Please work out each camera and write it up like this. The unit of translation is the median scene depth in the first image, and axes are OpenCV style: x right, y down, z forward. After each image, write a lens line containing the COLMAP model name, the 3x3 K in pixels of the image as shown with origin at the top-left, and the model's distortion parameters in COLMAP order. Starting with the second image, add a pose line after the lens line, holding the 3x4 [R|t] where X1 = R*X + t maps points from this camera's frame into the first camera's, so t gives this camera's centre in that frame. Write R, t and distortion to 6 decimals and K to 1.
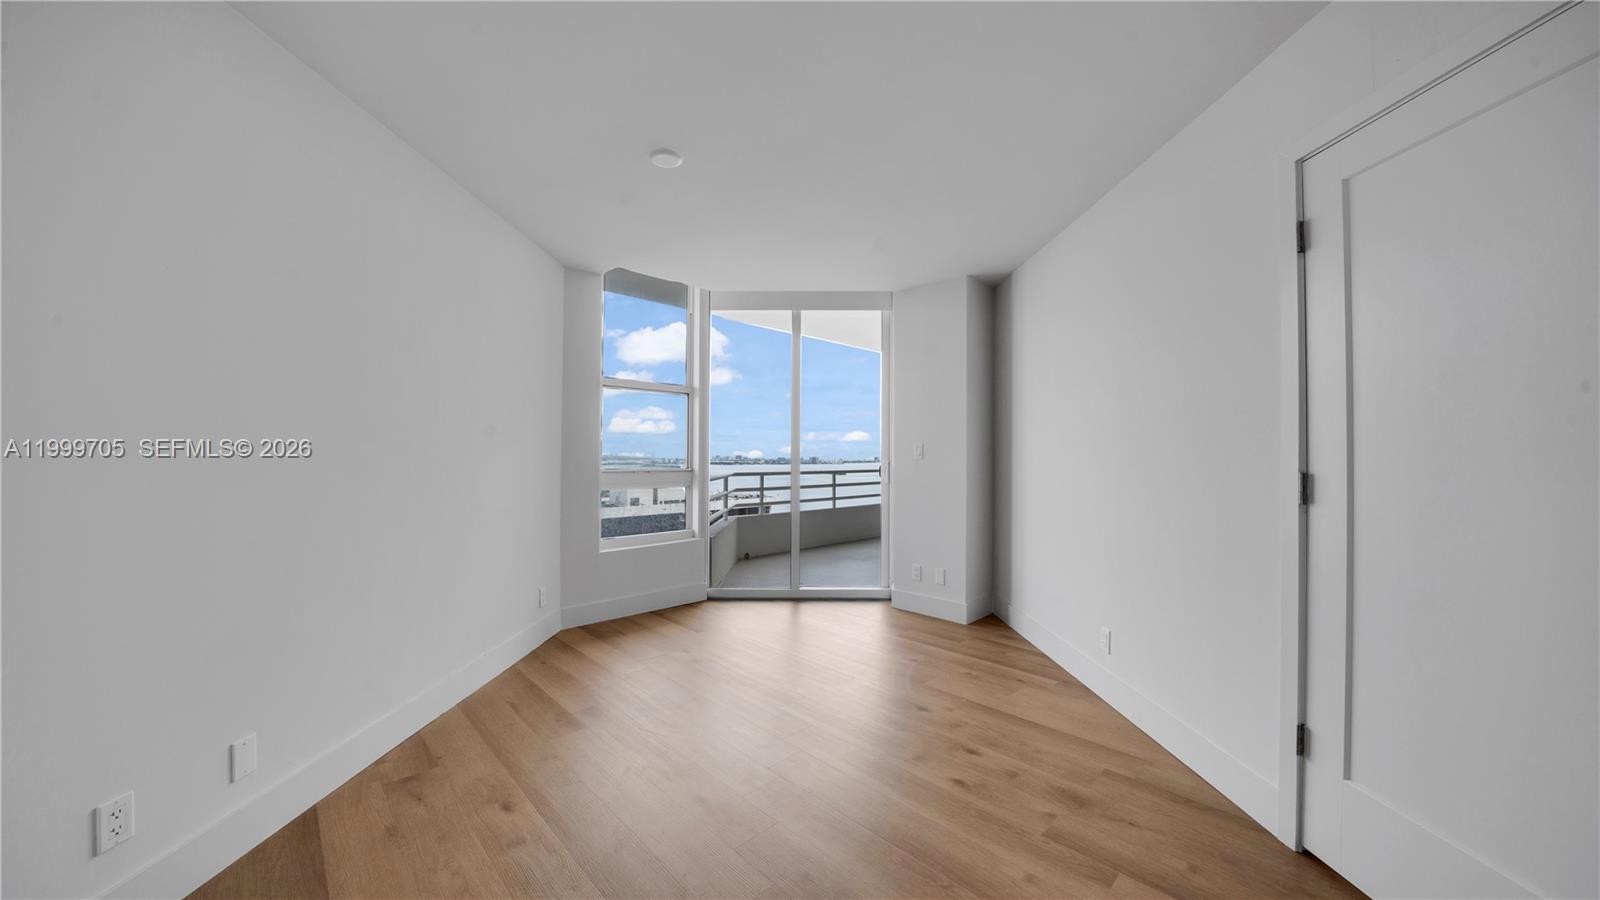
lens RADIAL K [[571.1, 0, 808.0], [0, 571.1, 442.4], [0, 0, 1]] dist [-0.011195, 0.000564]
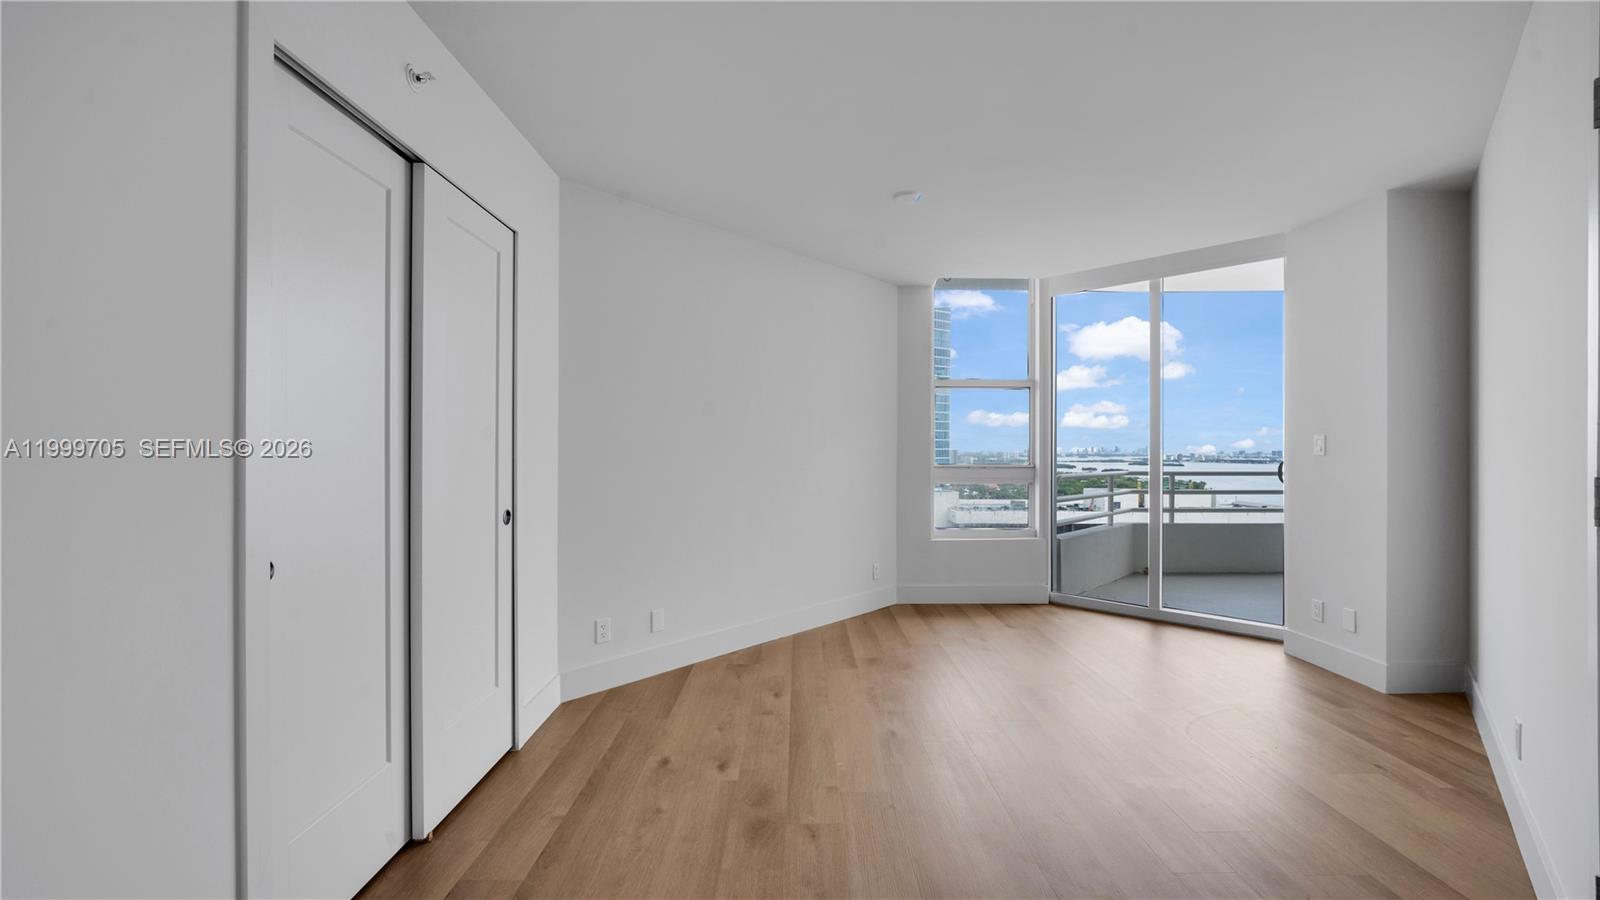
lens RADIAL K [[630.4, 0, 800.9], [0, 630.4, 455.0], [0, 0, 1]] dist [-0.015548, 0.000906]
pose [[0.714138, 0.000379, -0.700004, 0.276224], [0.015062, 0.999760, 0.015907, 0.004986], [0.699842, -0.021904, 0.713961, -0.034472]]
